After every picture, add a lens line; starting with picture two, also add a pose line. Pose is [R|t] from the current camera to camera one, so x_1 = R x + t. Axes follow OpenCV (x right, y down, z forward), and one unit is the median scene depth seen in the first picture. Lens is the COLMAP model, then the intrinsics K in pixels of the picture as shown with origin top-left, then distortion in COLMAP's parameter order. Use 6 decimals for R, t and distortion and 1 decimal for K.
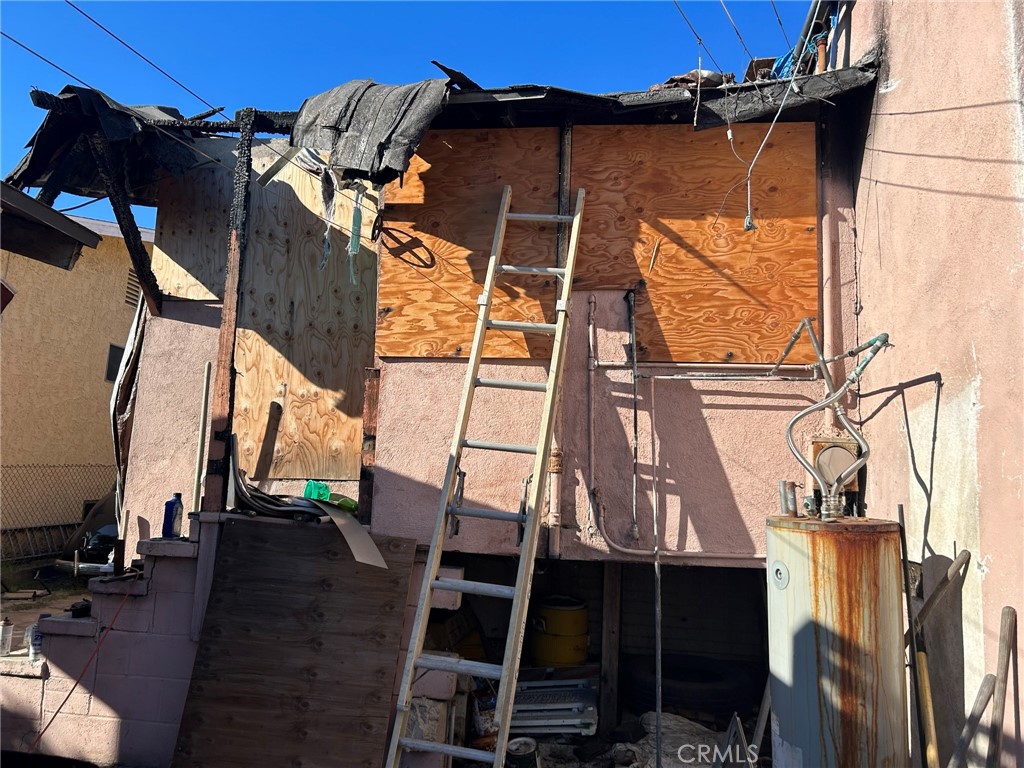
lens RADIAL K [[783.4, 0, 515.1], [0, 783.4, 373.1], [0, 0, 1]] dist [0.073489, -0.084216]
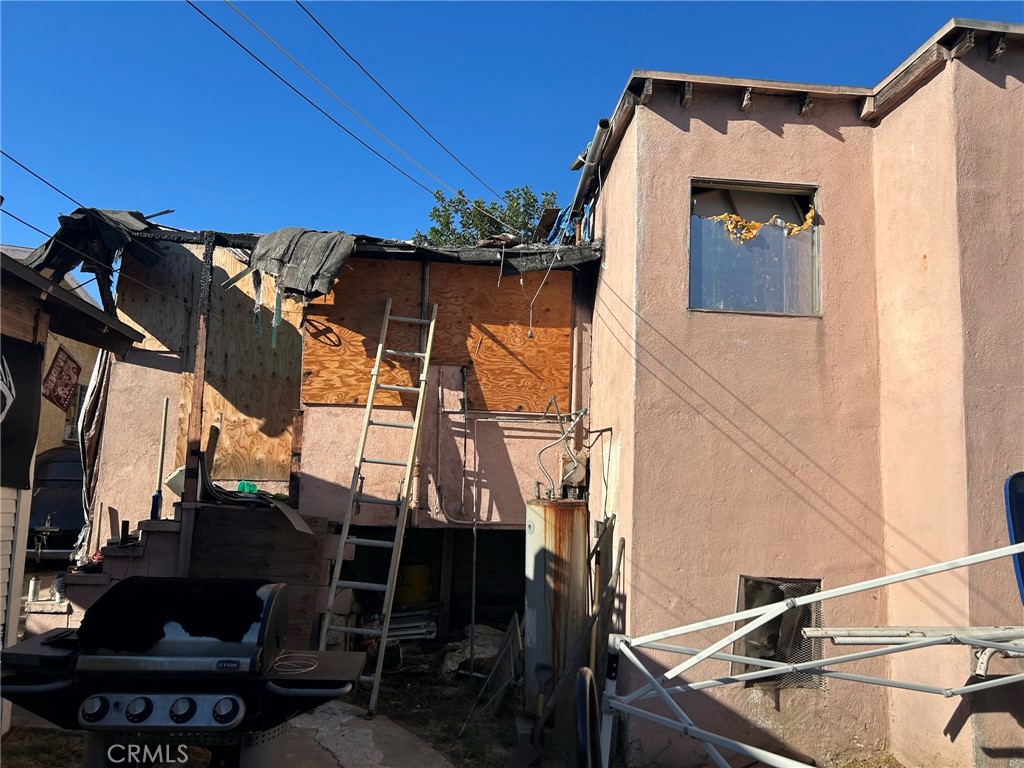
lens RADIAL K [[782.7, 0, 514.6], [0, 782.7, 388.4], [0, 0, 1]] dist [0.061090, -0.067061]
pose [[0.979448, 0.019310, 0.200773, -0.078054], [-0.024555, 0.999418, 0.023665, -0.099015], [-0.200199, -0.028109, 0.979352, -0.633246]]
